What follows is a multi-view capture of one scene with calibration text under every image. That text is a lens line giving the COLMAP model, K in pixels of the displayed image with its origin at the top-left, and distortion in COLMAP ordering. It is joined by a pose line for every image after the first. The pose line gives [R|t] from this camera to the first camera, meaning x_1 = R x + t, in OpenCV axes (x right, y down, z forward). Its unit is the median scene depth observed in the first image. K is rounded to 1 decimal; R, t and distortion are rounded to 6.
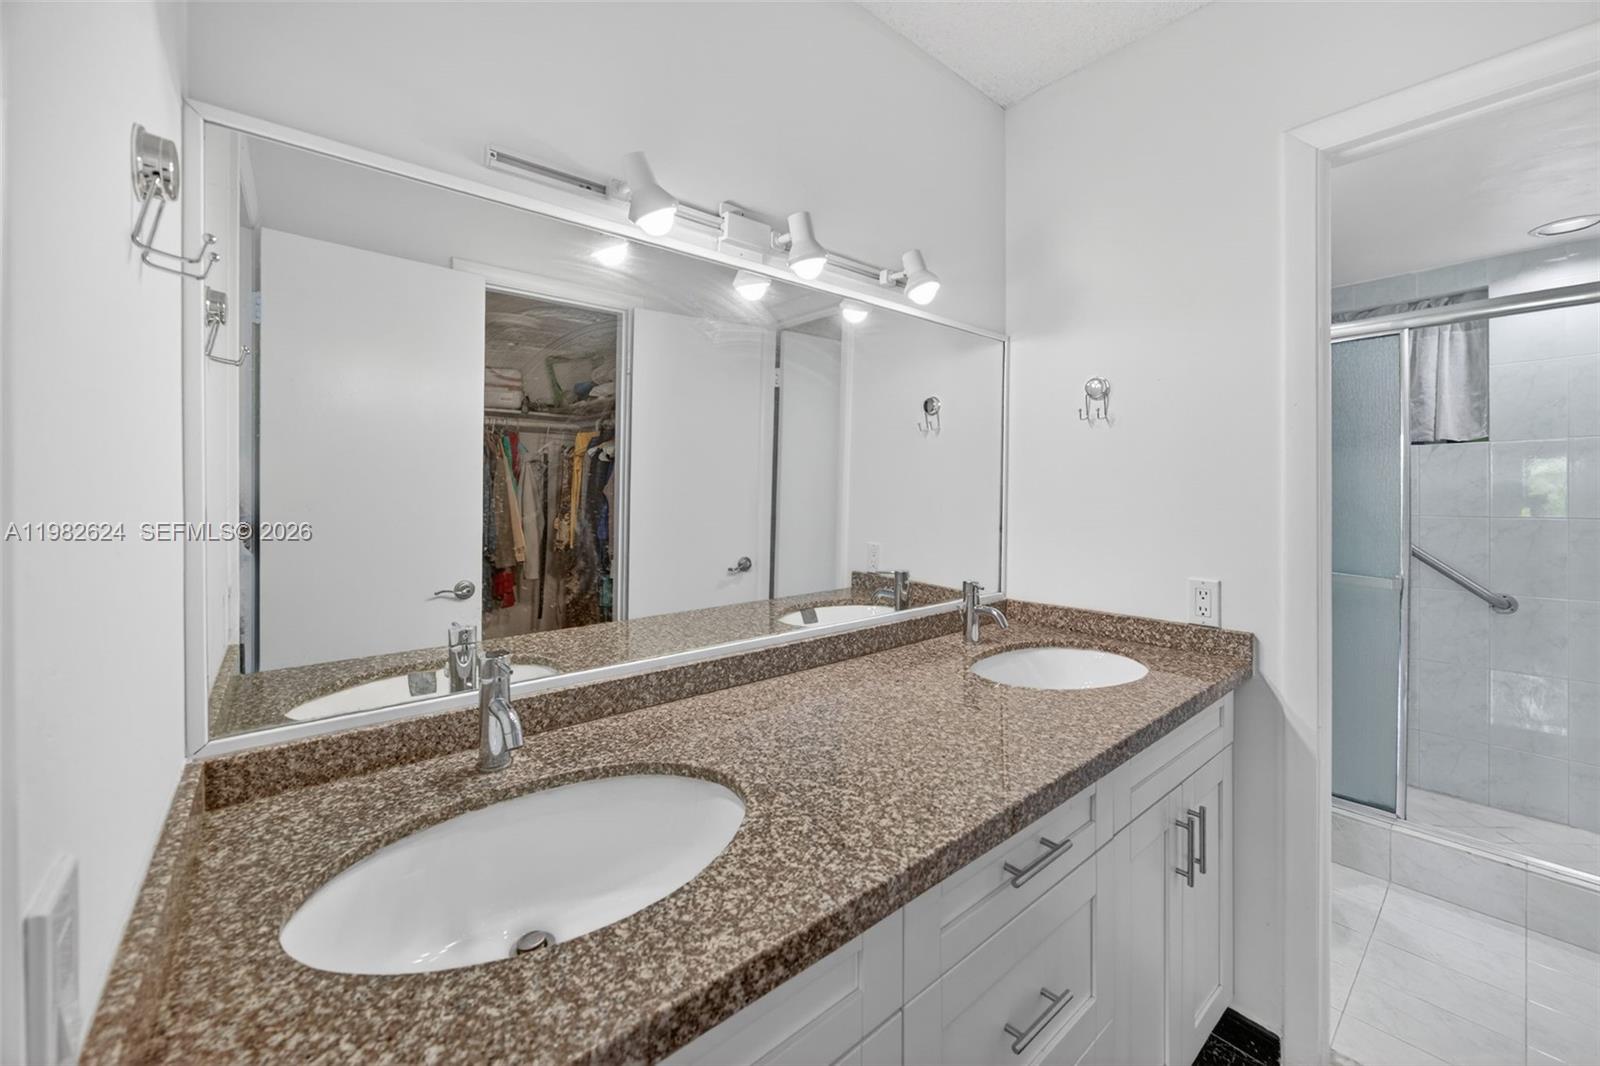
lens RADIAL K [[622.6, 0, 806.1], [0, 622.6, 495.5], [0, 0, 1]] dist [-0.029420, -0.000003]
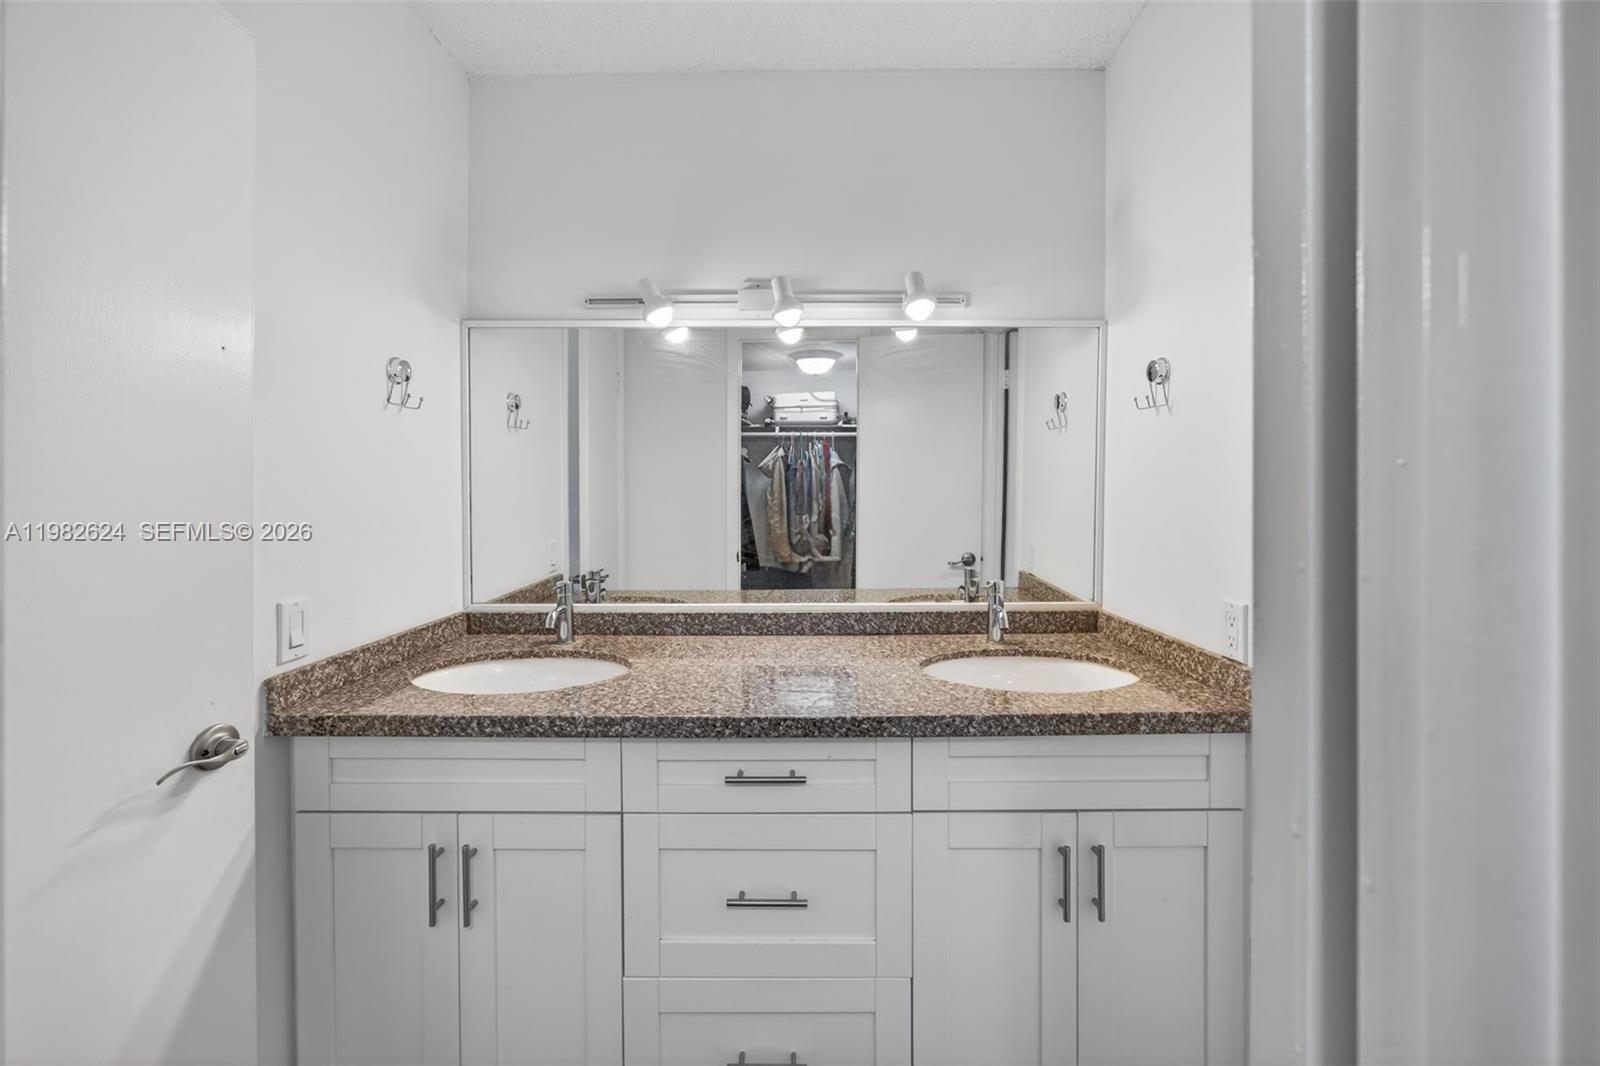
lens RADIAL K [[622.6, 0, 806.1], [0, 622.6, 495.5], [0, 0, 1]] dist [-0.029420, -0.000003]
pose [[0.761160, 0.001194, -0.648563, 0.893071], [-0.002213, 0.999997, -0.000756, 0.001742], [0.648560, 0.002011, 0.761161, 0.047863]]
